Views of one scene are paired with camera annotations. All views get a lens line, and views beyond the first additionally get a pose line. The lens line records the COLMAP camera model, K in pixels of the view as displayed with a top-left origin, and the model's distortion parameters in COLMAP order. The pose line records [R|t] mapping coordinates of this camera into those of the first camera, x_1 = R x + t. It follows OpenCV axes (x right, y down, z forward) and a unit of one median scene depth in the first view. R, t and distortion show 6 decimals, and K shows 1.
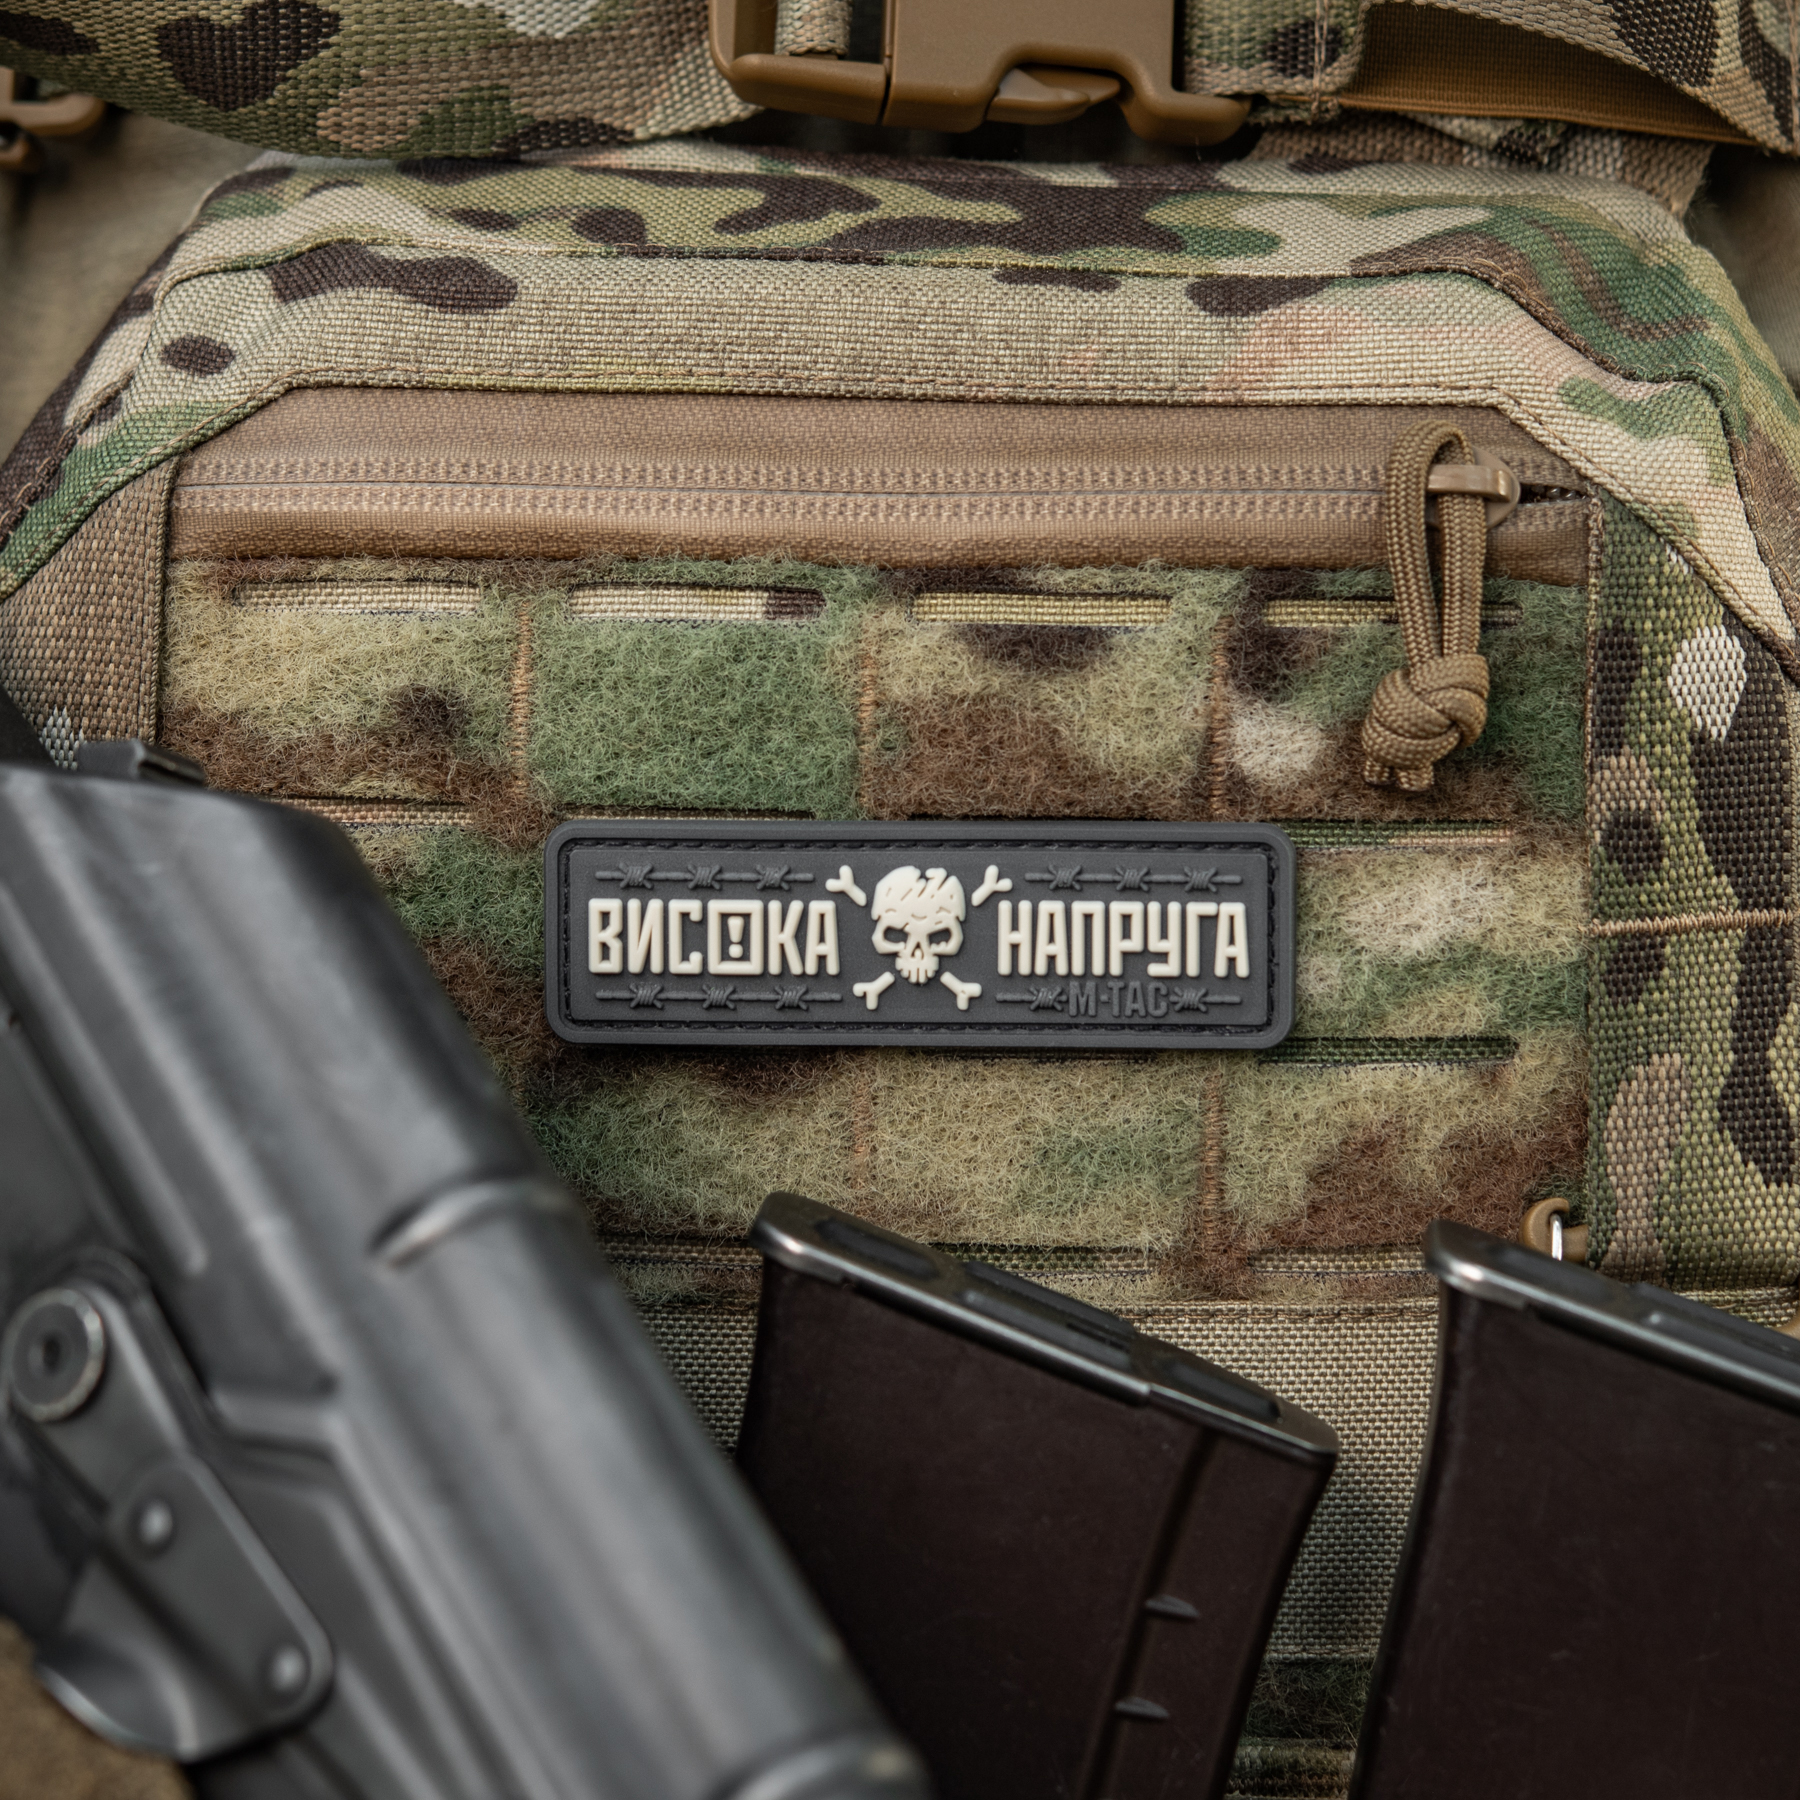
lens RADIAL K [[5046.8, 0, 949.7], [0, 5046.8, 895.2], [0, 0, 1]] dist [0.095476, -0.371189]
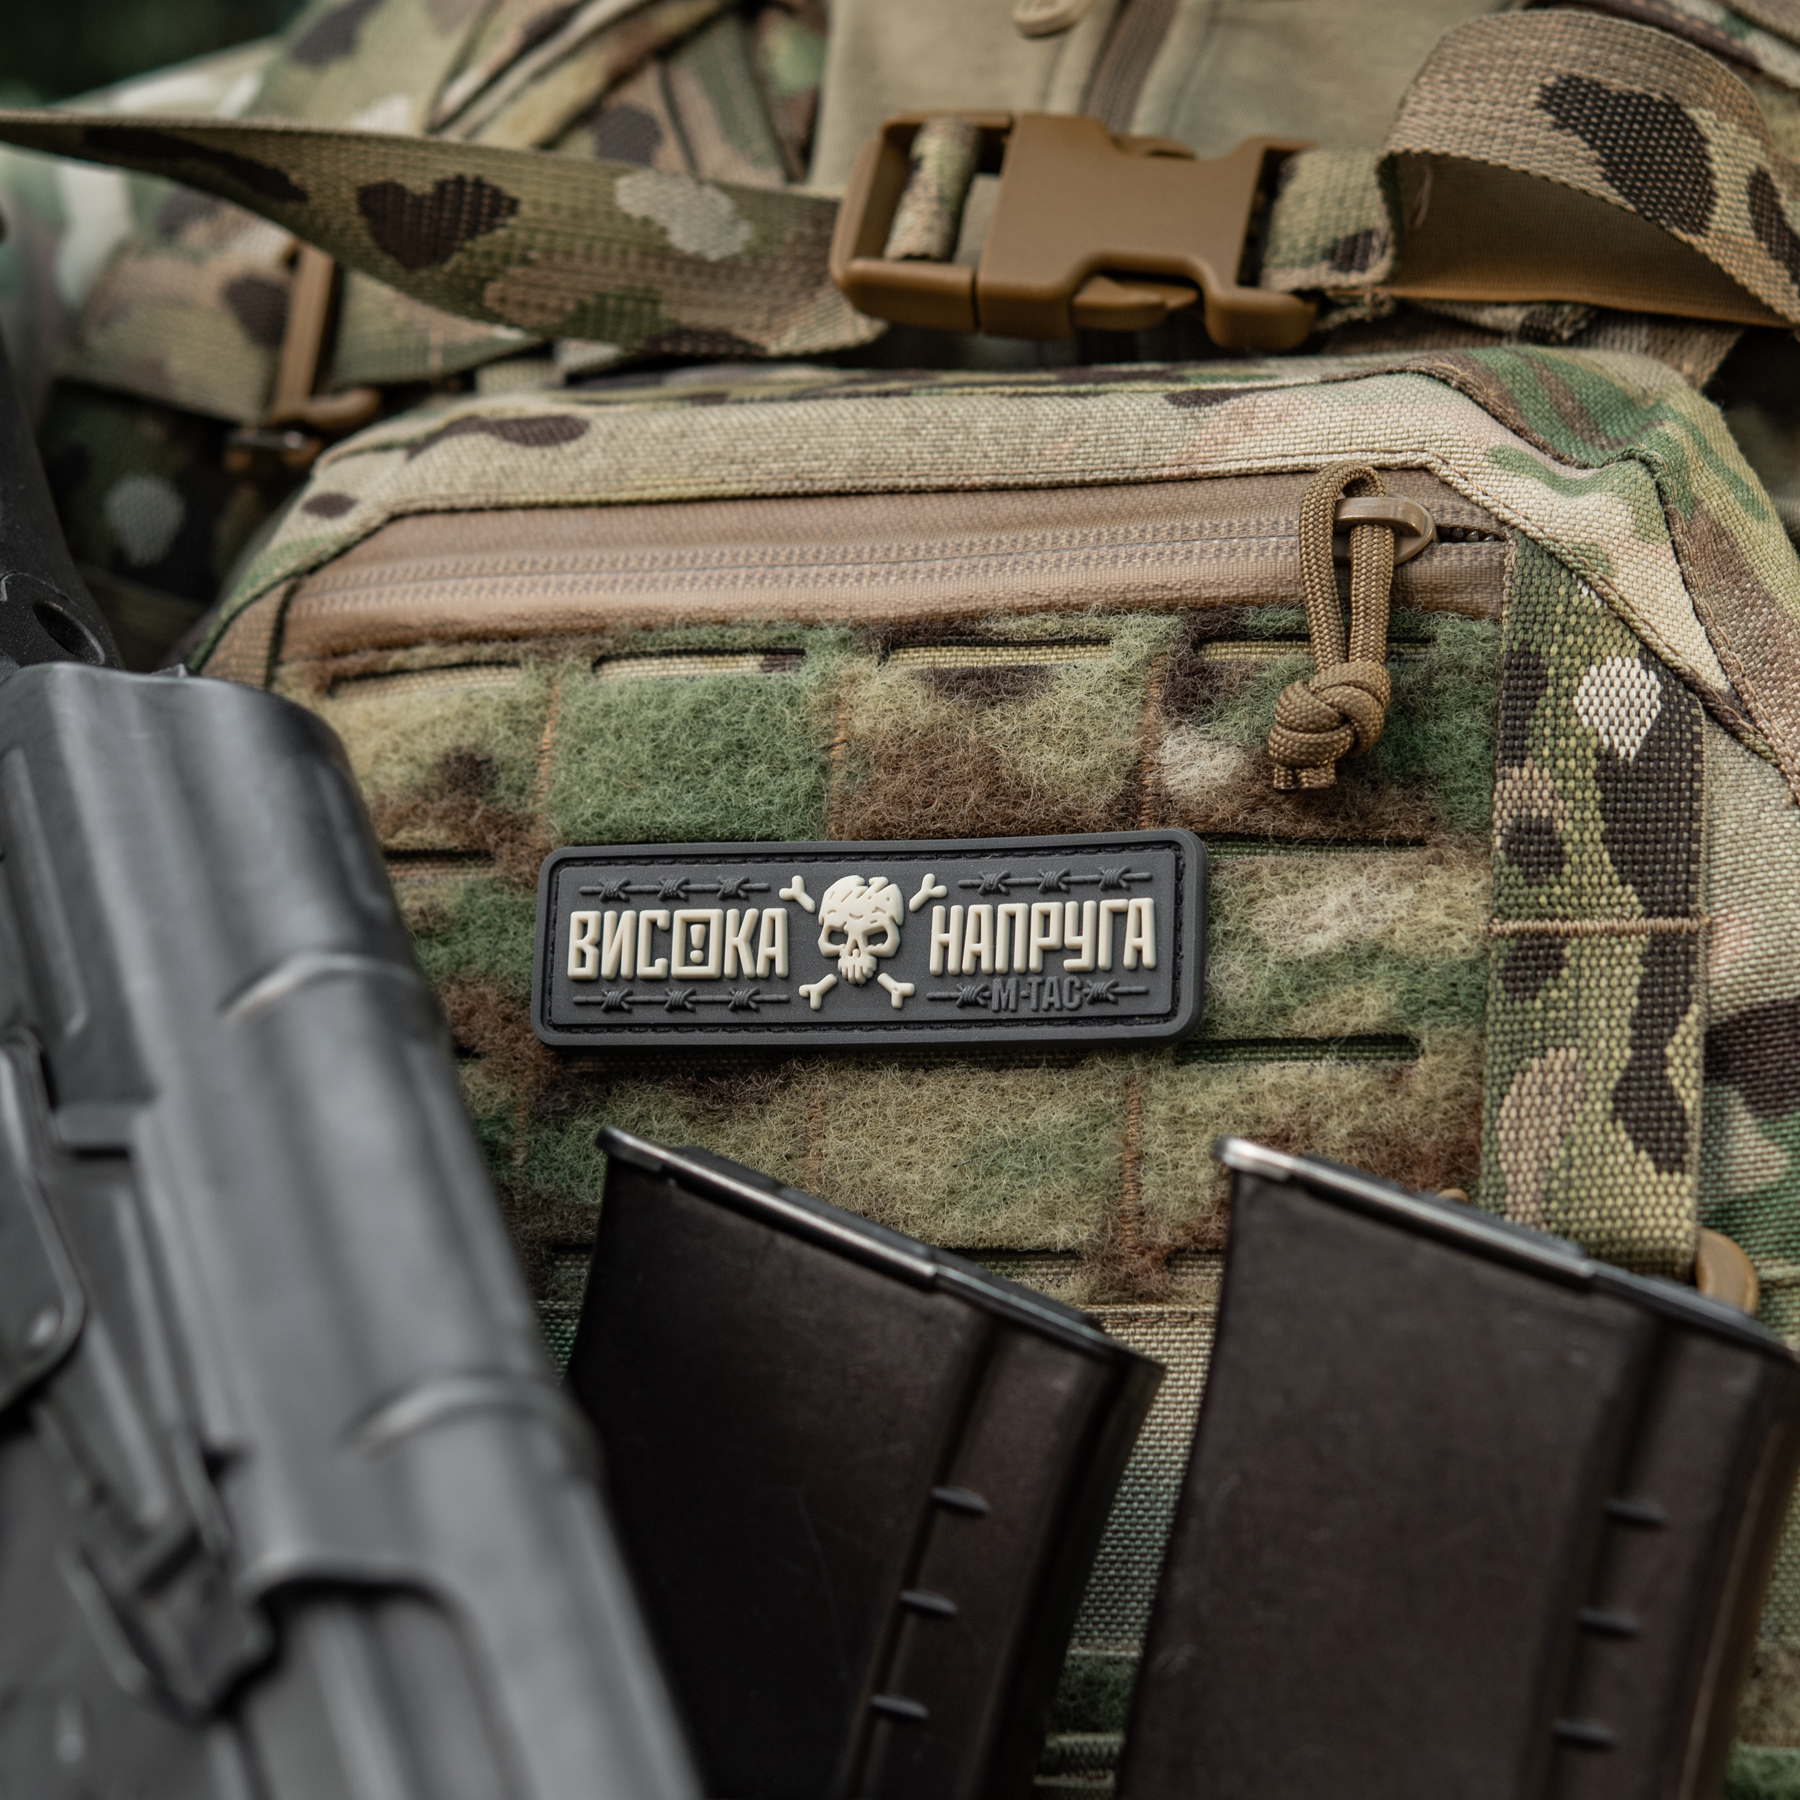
lens RADIAL K [[5046.8, 0, 949.7], [0, 5046.8, 895.2], [0, 0, 1]] dist [0.095476, -0.371189]
pose [[0.960195, -0.016749, -0.278829, 0.307087], [-0.072133, 0.949476, -0.305438, 0.320958], [0.269857, 0.313393, 0.910473, 0.033708]]
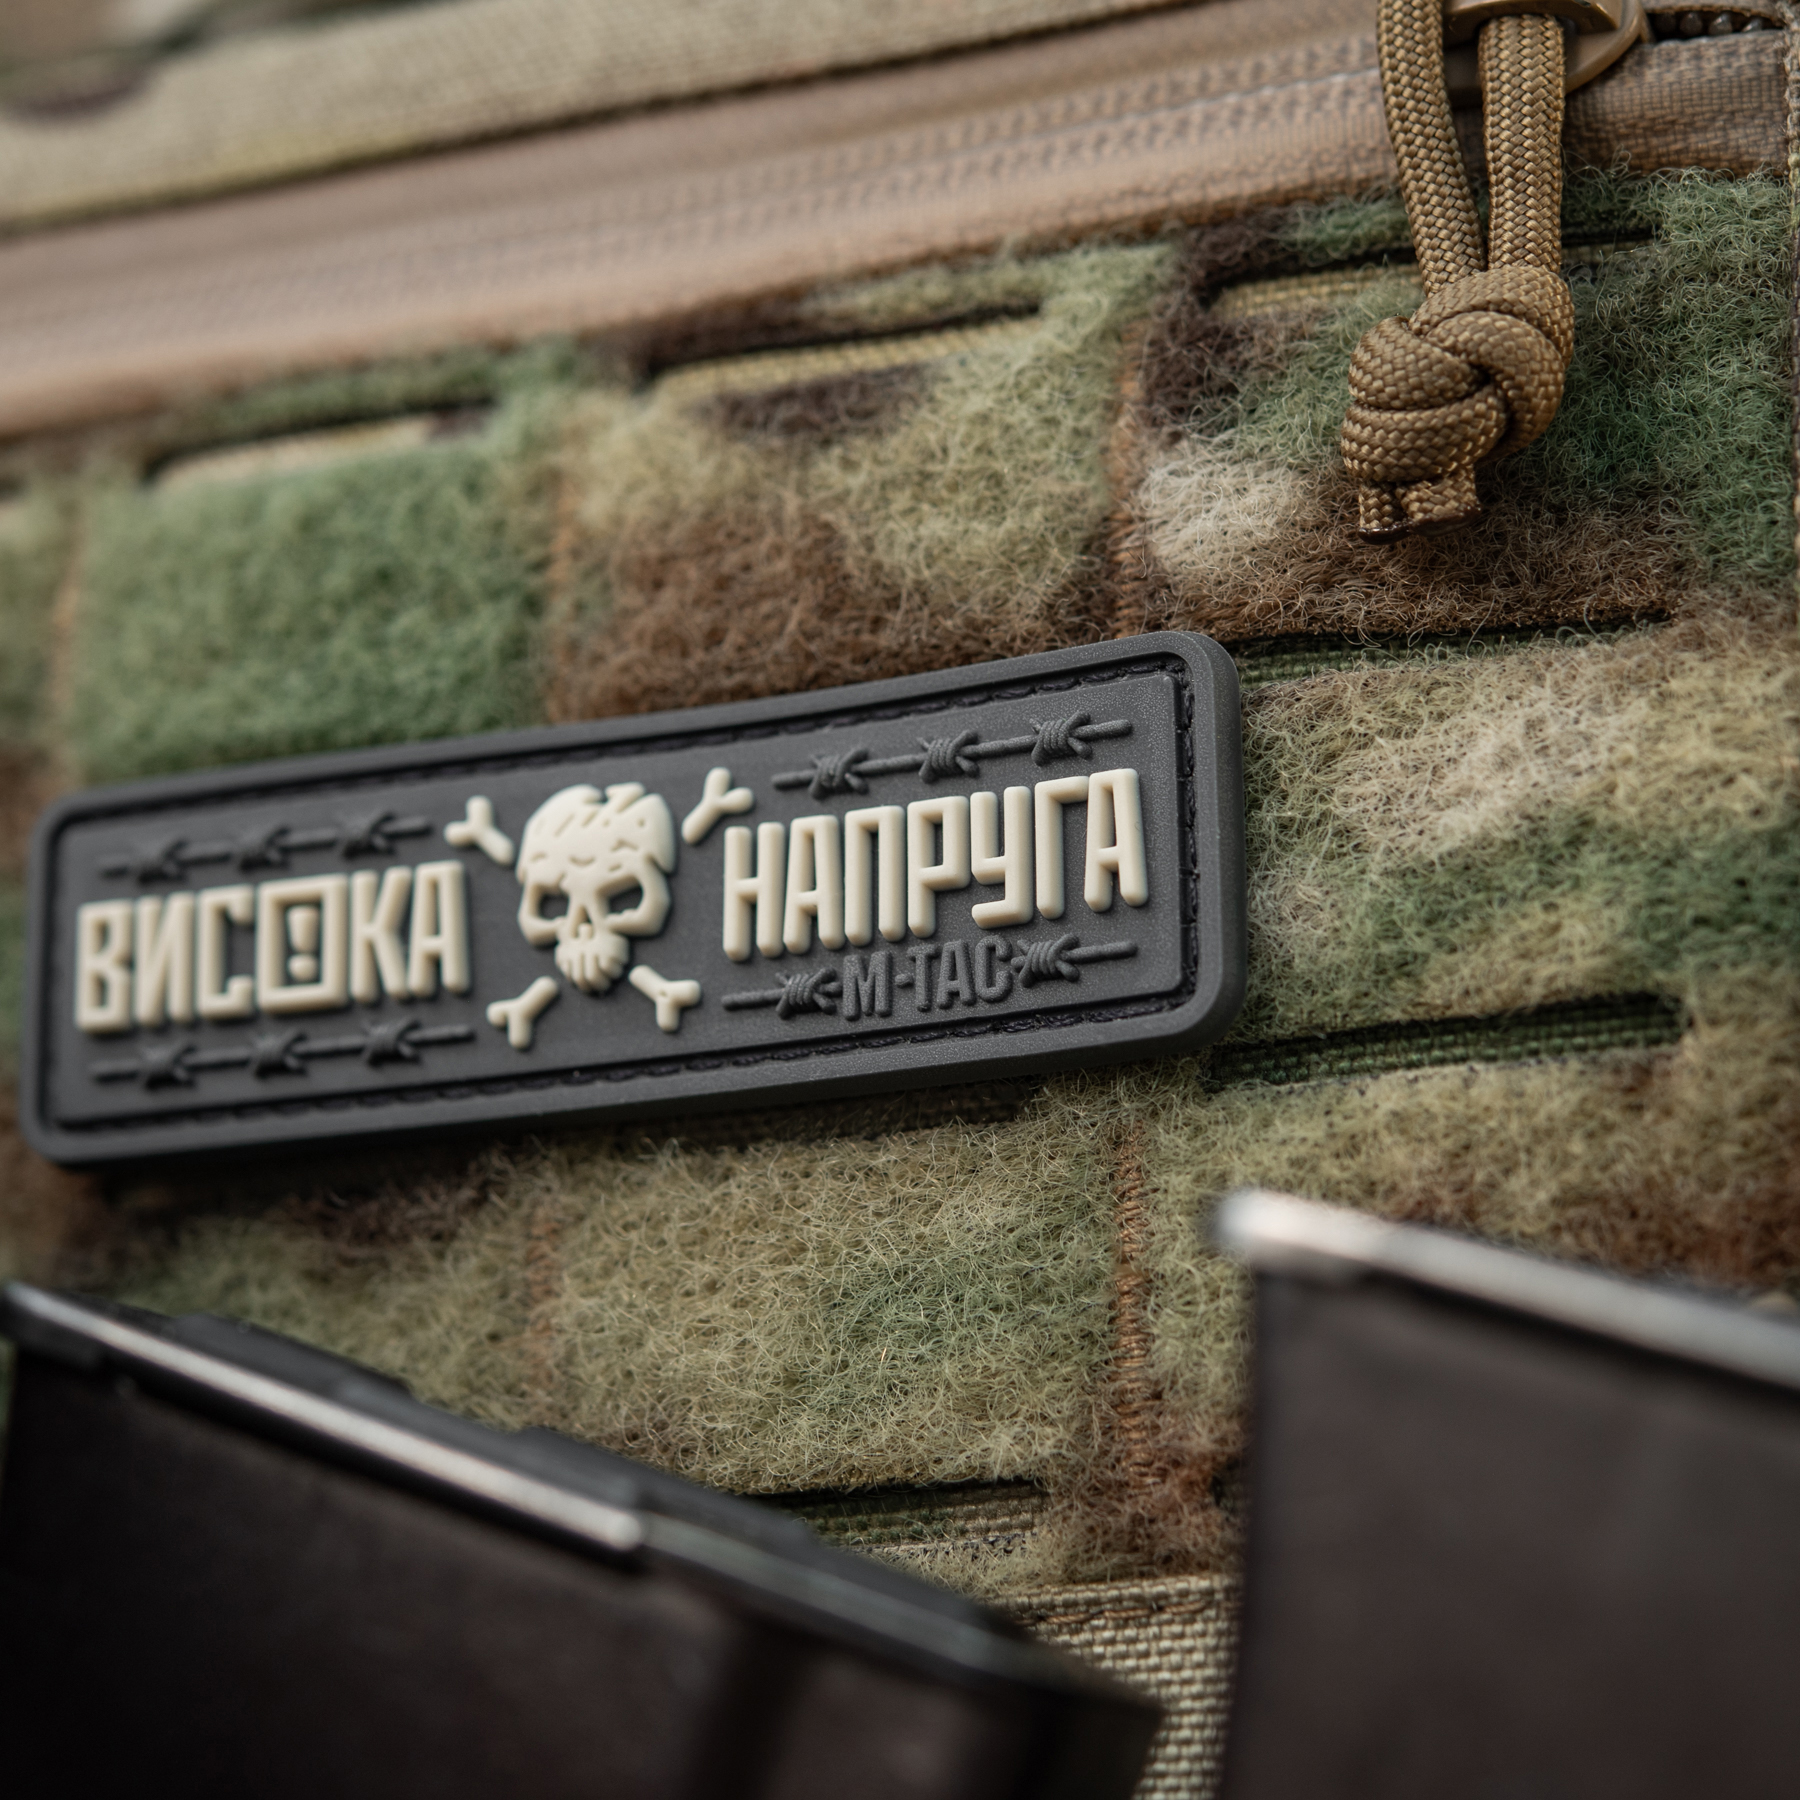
lens RADIAL K [[5190.6, 0, 904.2], [0, 5190.6, 872.3], [0, 0, 1]] dist [0.038093, -0.892800]
pose [[0.922317, -0.108557, -0.370873, 0.234390], [-0.036432, 0.931030, -0.363121, 0.208152], [0.384713, 0.348424, 0.854749, 0.524091]]
